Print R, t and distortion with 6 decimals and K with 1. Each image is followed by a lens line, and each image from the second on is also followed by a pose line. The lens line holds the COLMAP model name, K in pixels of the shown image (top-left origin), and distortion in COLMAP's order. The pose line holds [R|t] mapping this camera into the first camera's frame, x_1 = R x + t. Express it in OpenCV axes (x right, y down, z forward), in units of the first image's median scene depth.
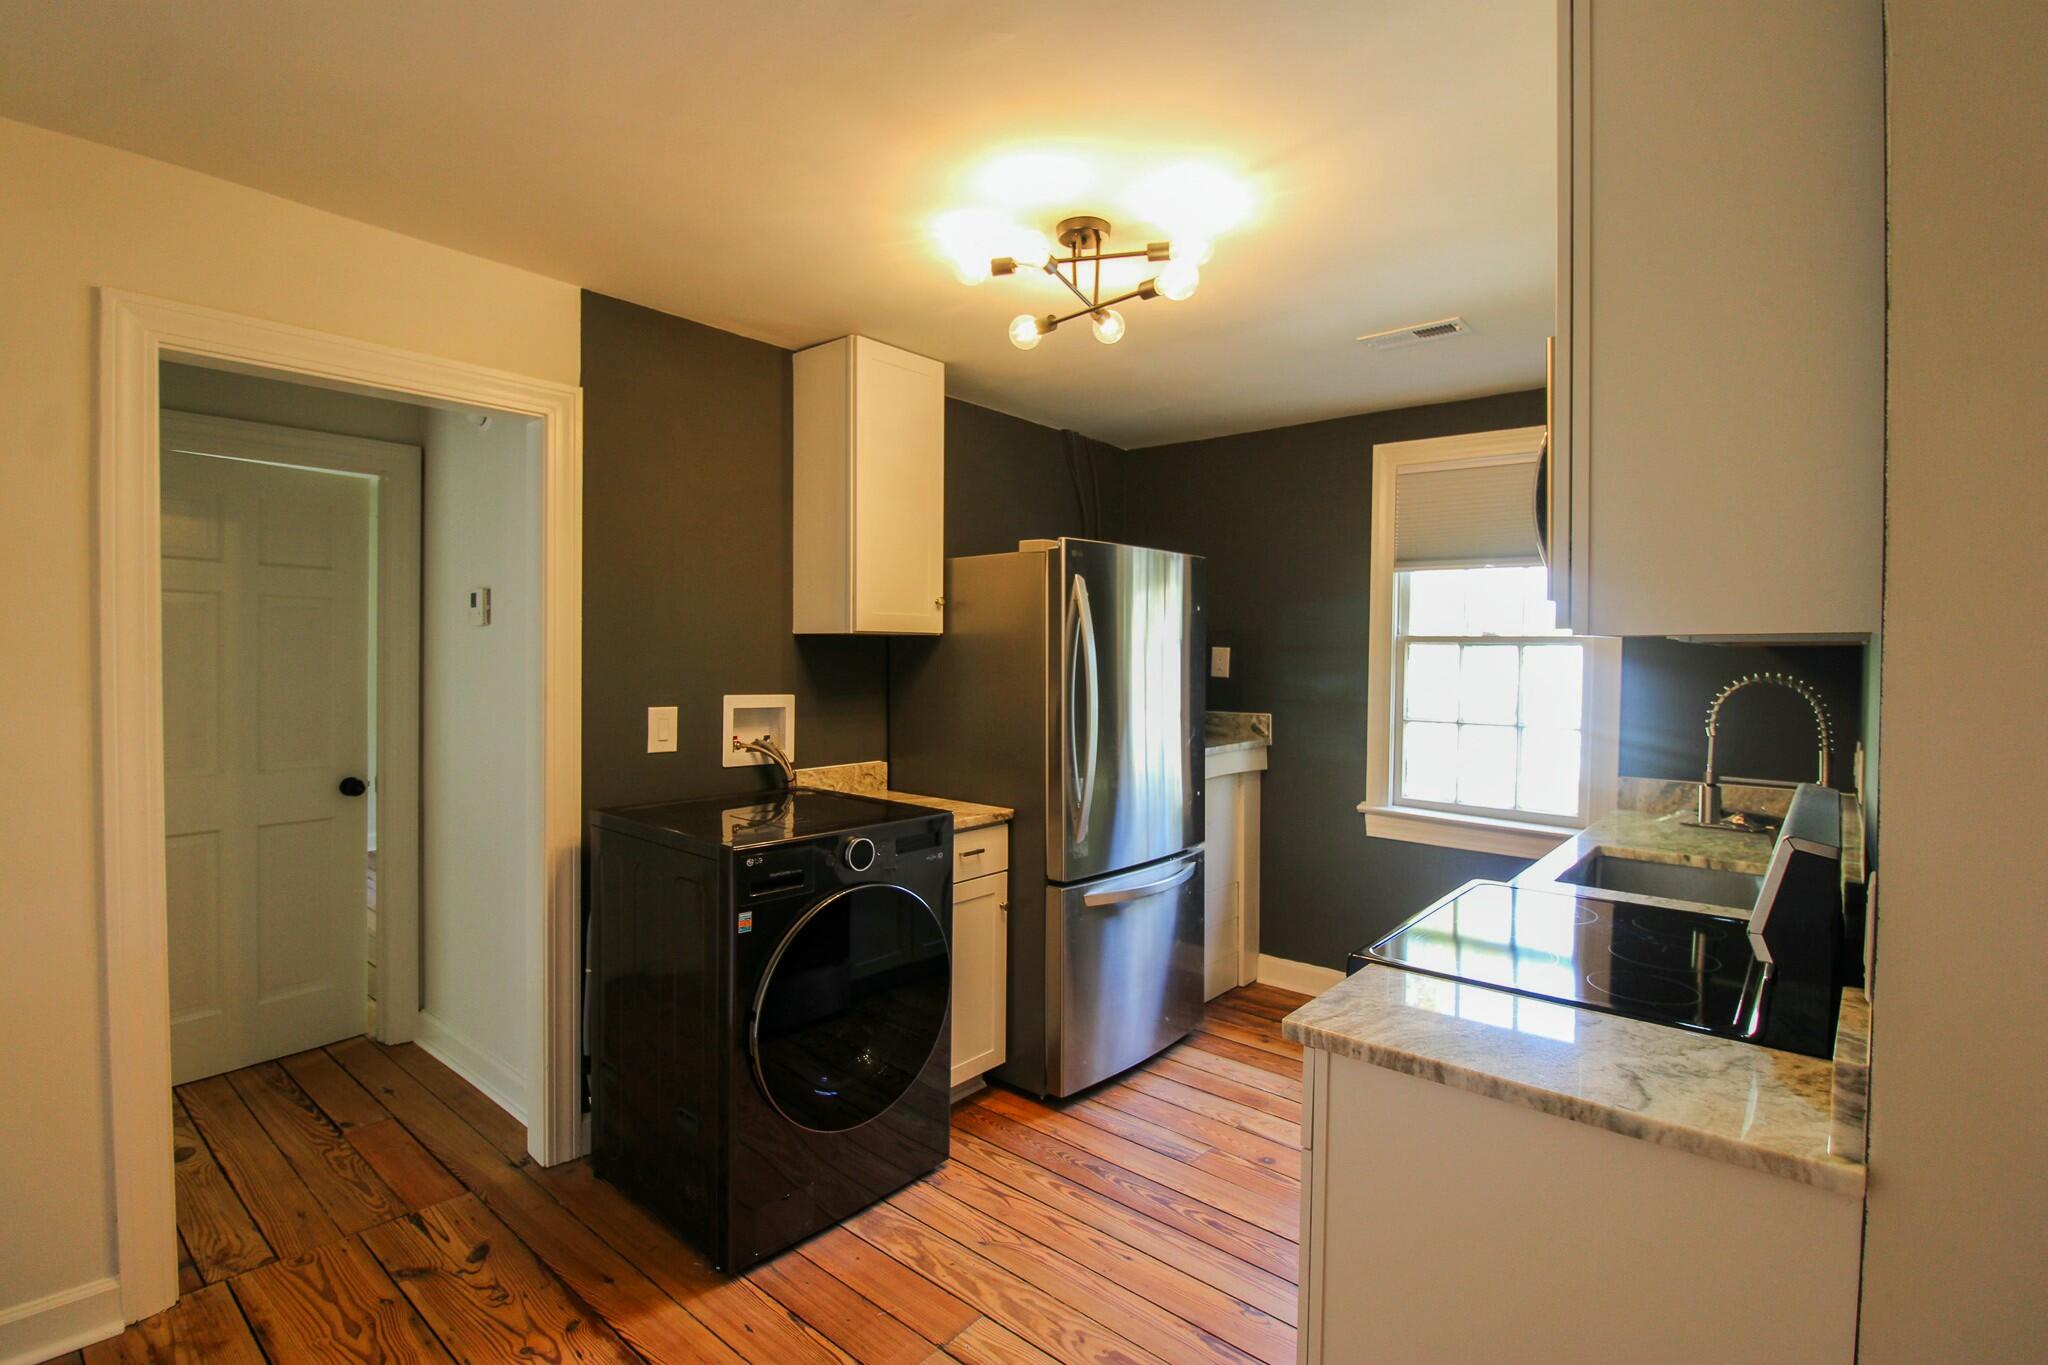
lens RADIAL K [[963.9, 0, 1039.7], [0, 963.9, 672.4], [0, 0, 1]] dist [0.003425, -0.014877]
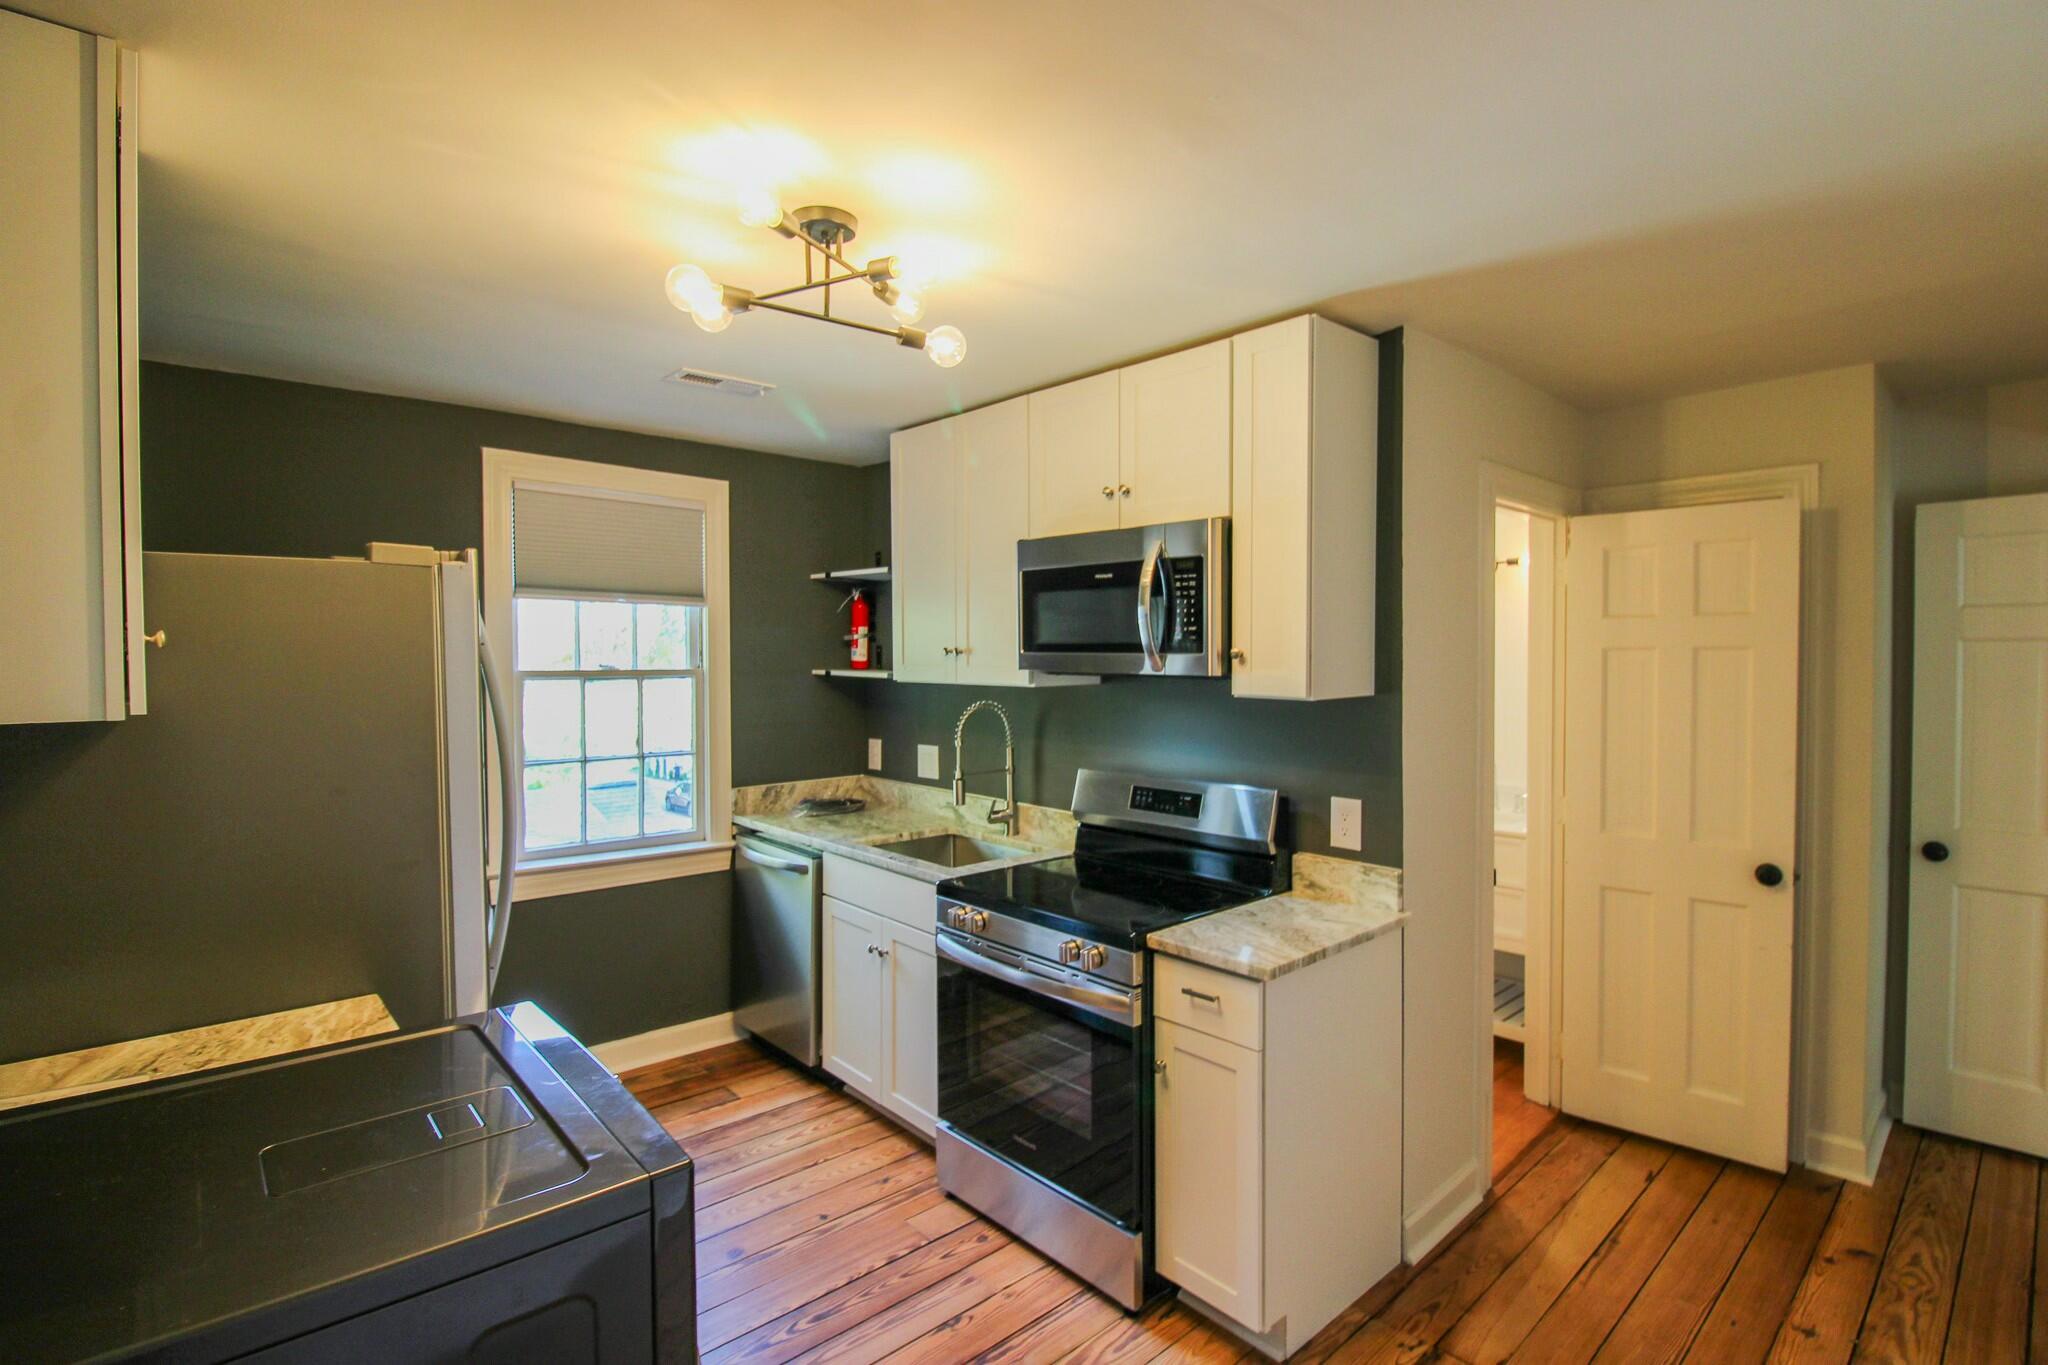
lens RADIAL K [[963.9, 0, 1039.7], [0, 963.9, 672.4], [0, 0, 1]] dist [0.003425, -0.014877]
pose [[0.126651, -0.028788, 0.991530, -0.558255], [0.021090, 0.999431, 0.026323, -0.062403], [-0.991723, 0.017577, 0.127186, 0.516220]]
